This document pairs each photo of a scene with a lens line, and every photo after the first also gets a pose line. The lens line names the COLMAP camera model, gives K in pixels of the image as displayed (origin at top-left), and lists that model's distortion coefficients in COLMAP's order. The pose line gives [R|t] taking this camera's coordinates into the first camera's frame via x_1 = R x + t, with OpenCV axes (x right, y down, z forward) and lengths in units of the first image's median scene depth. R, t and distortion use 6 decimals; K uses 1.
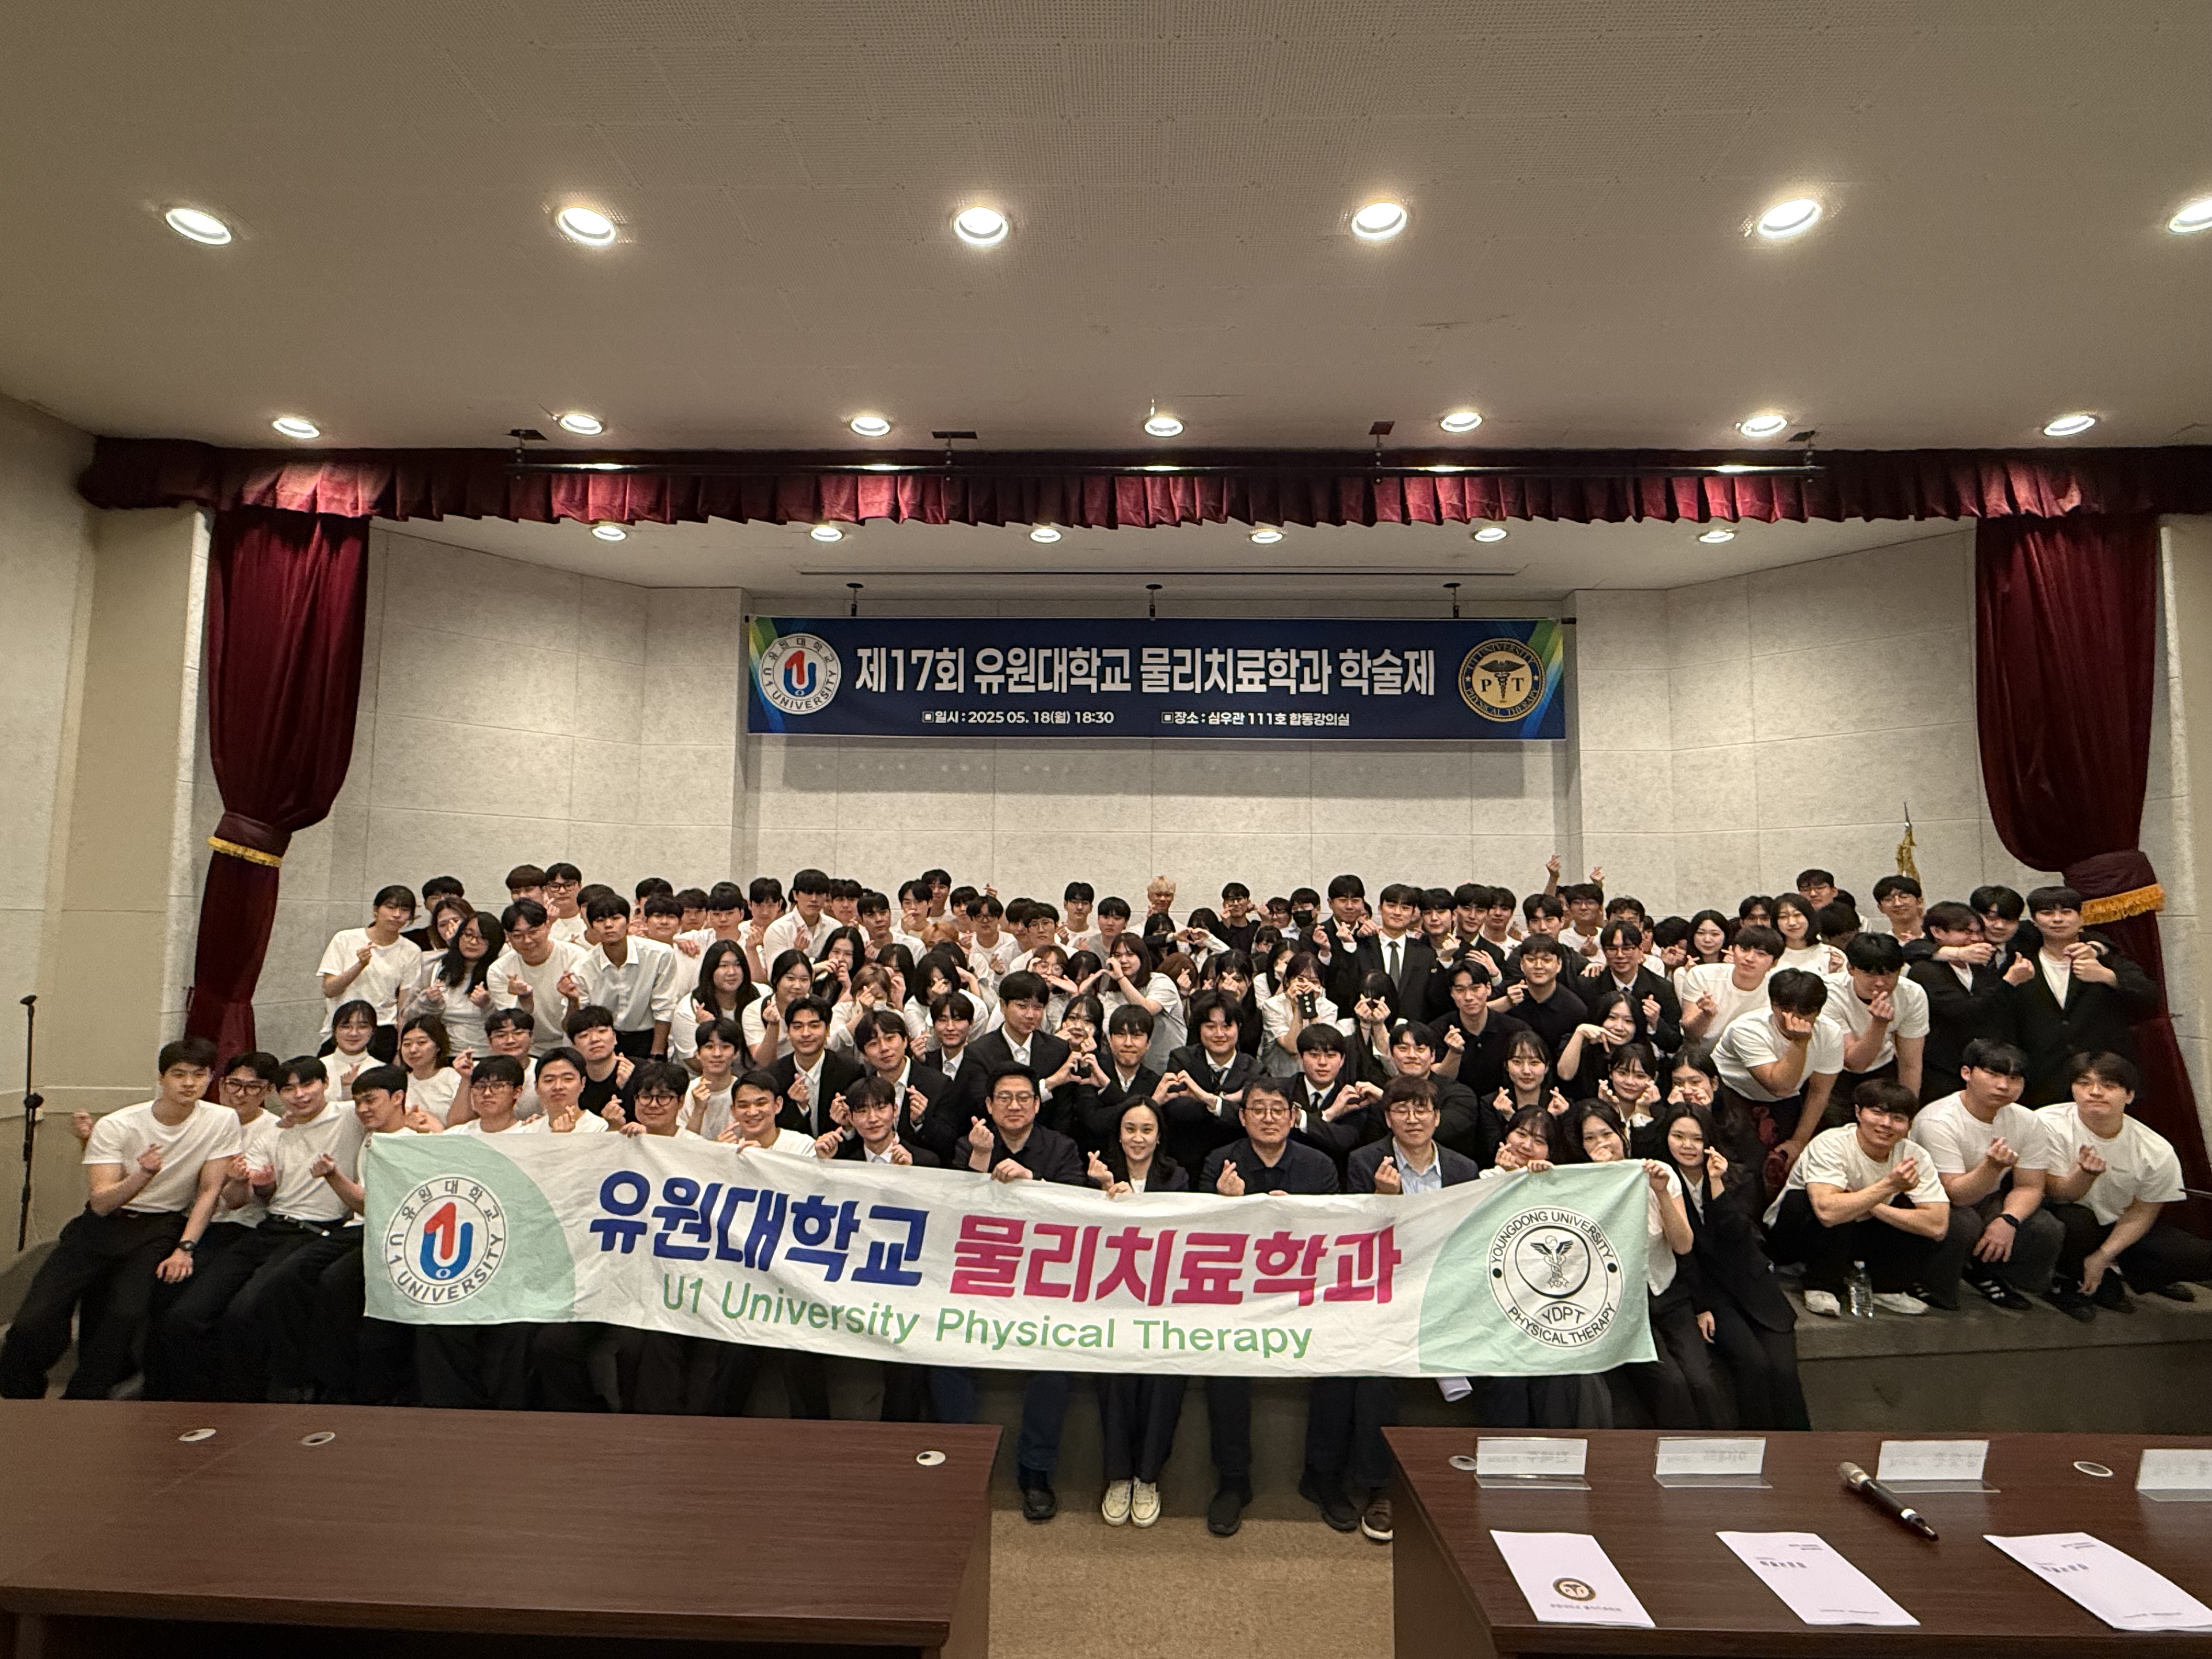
lens RADIAL K [[1088.1, 0, 1101.9], [0, 1088.1, 828.4], [0, 0, 1]] dist [-0.002468, -0.000316]
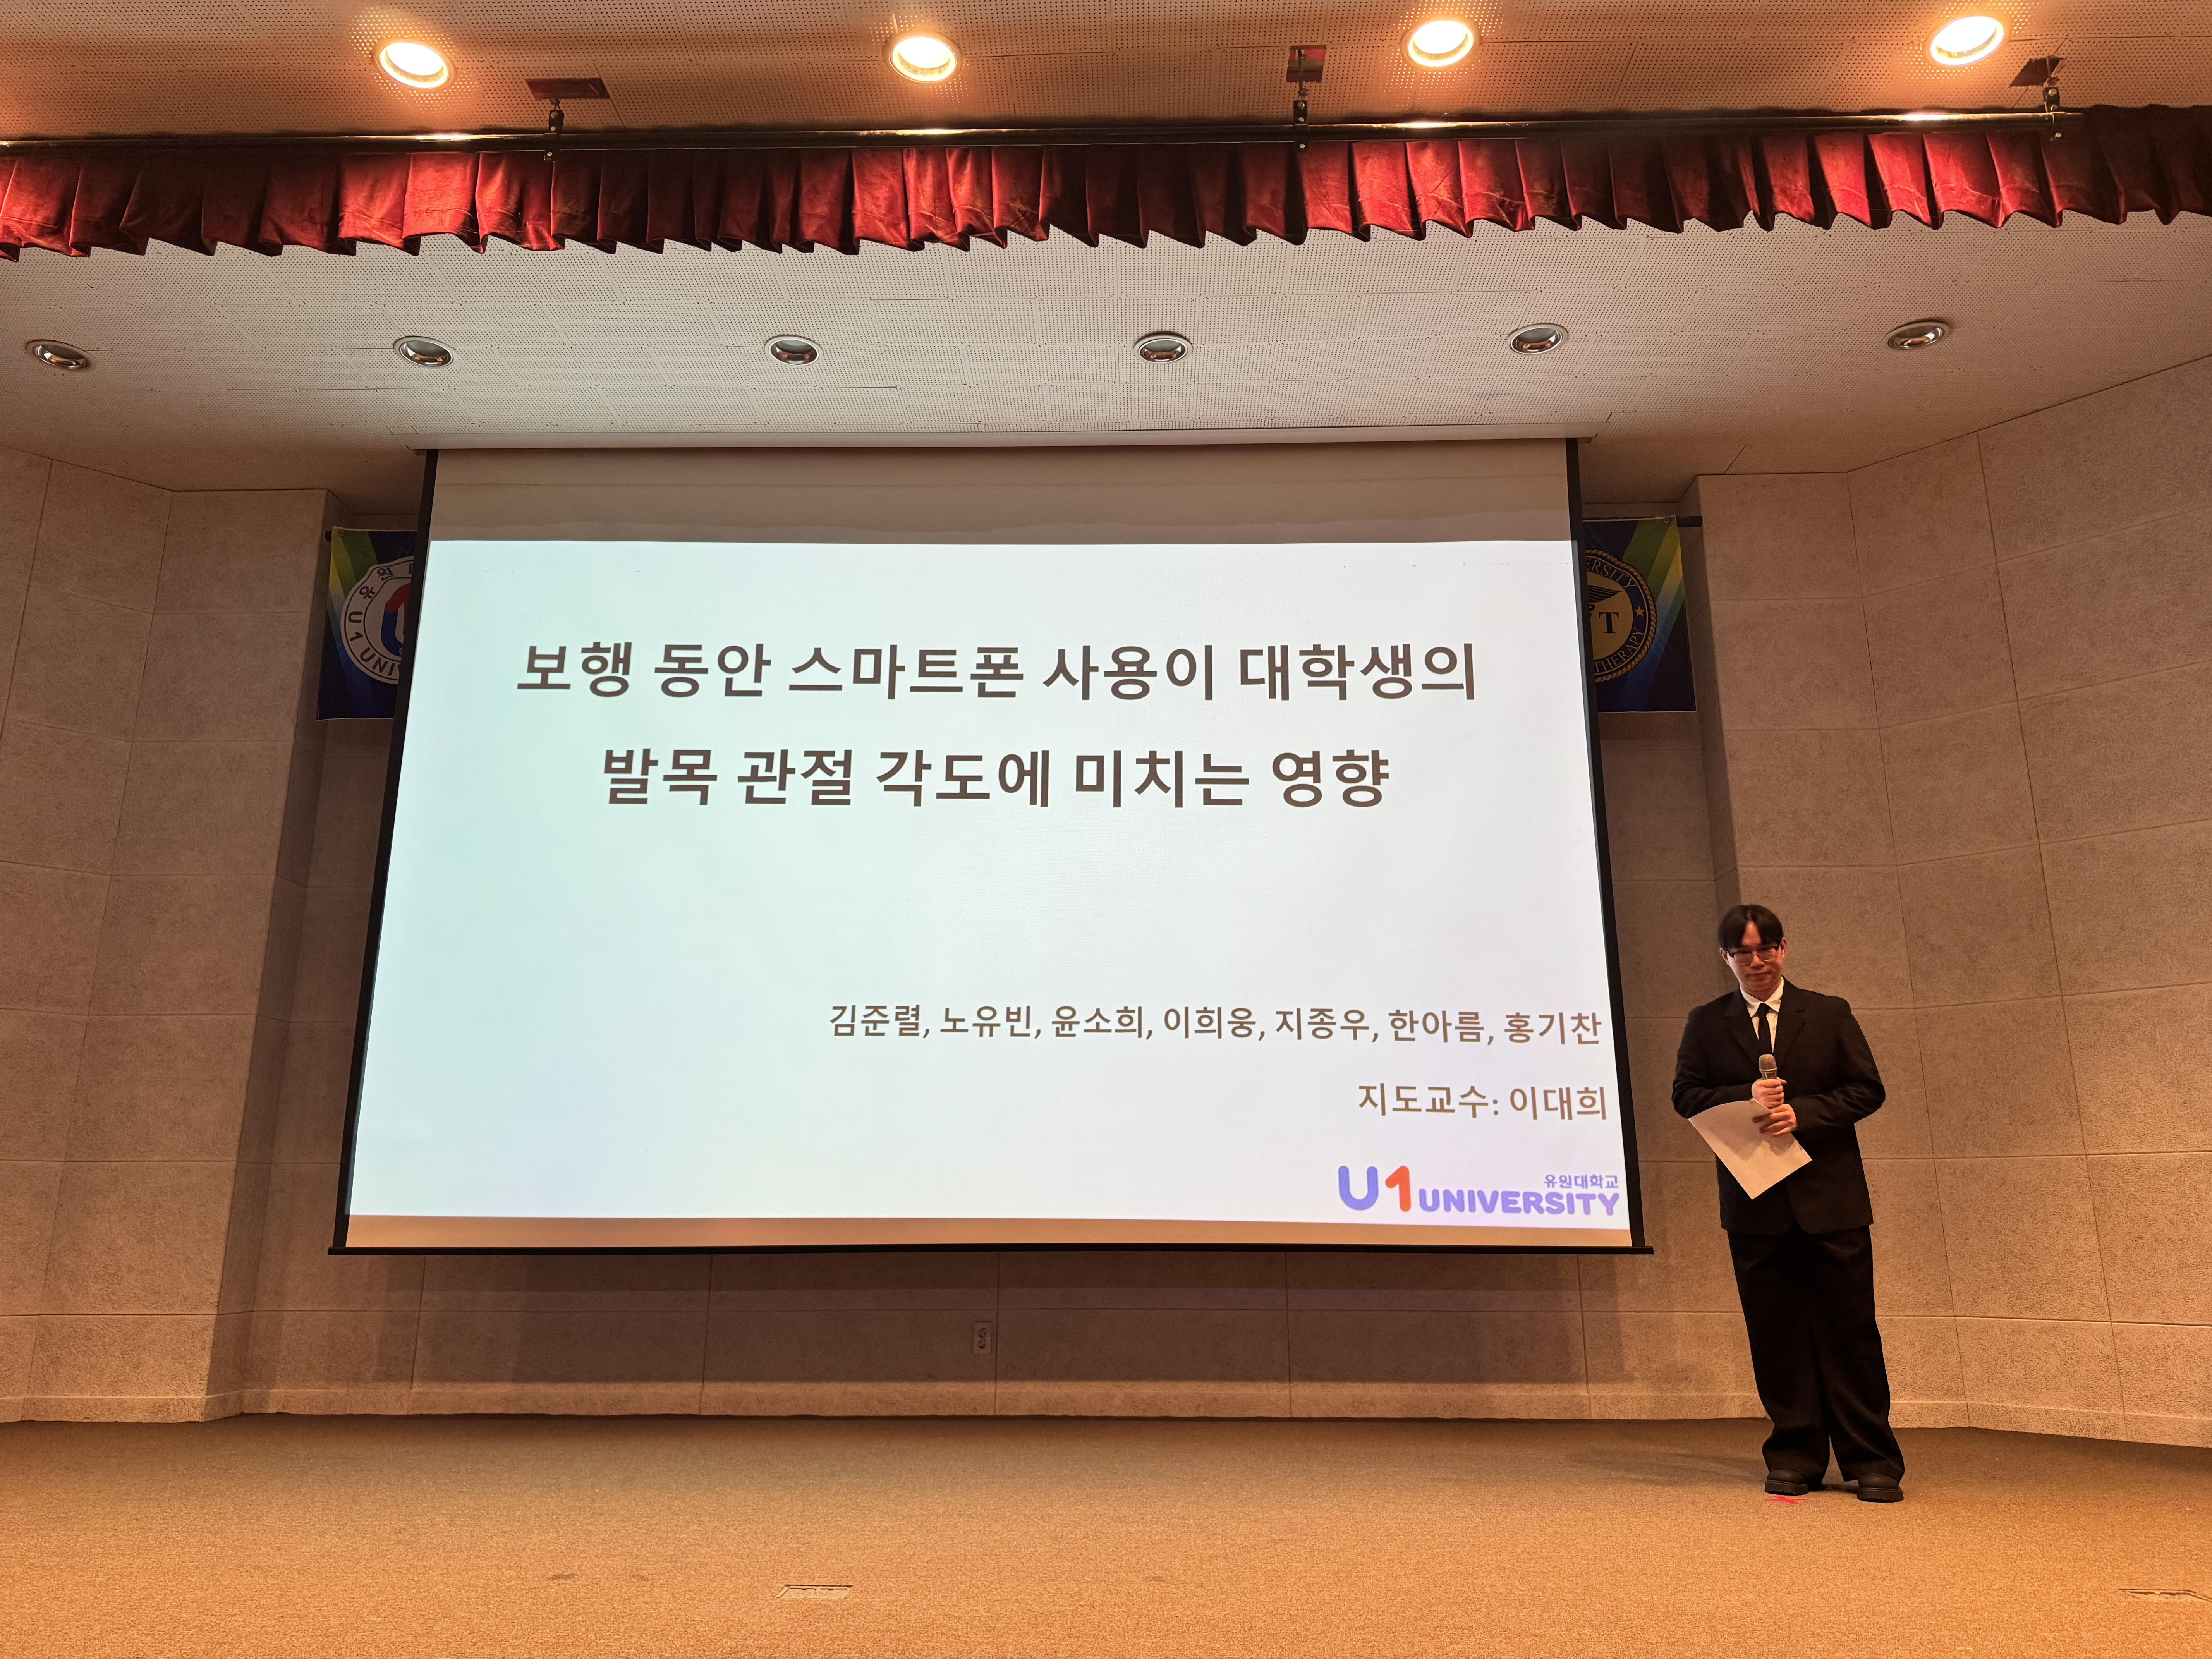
lens RADIAL K [[1567.8, 0, 1104.7], [0, 1567.8, 822.8], [0, 0, 1]] dist [0.021158, -0.027601]
pose [[0.999941, -0.008630, 0.006571, 0.134890], [0.009576, 0.986899, -0.161057, 0.153452], [-0.005095, 0.161111, 0.986923, 0.231483]]
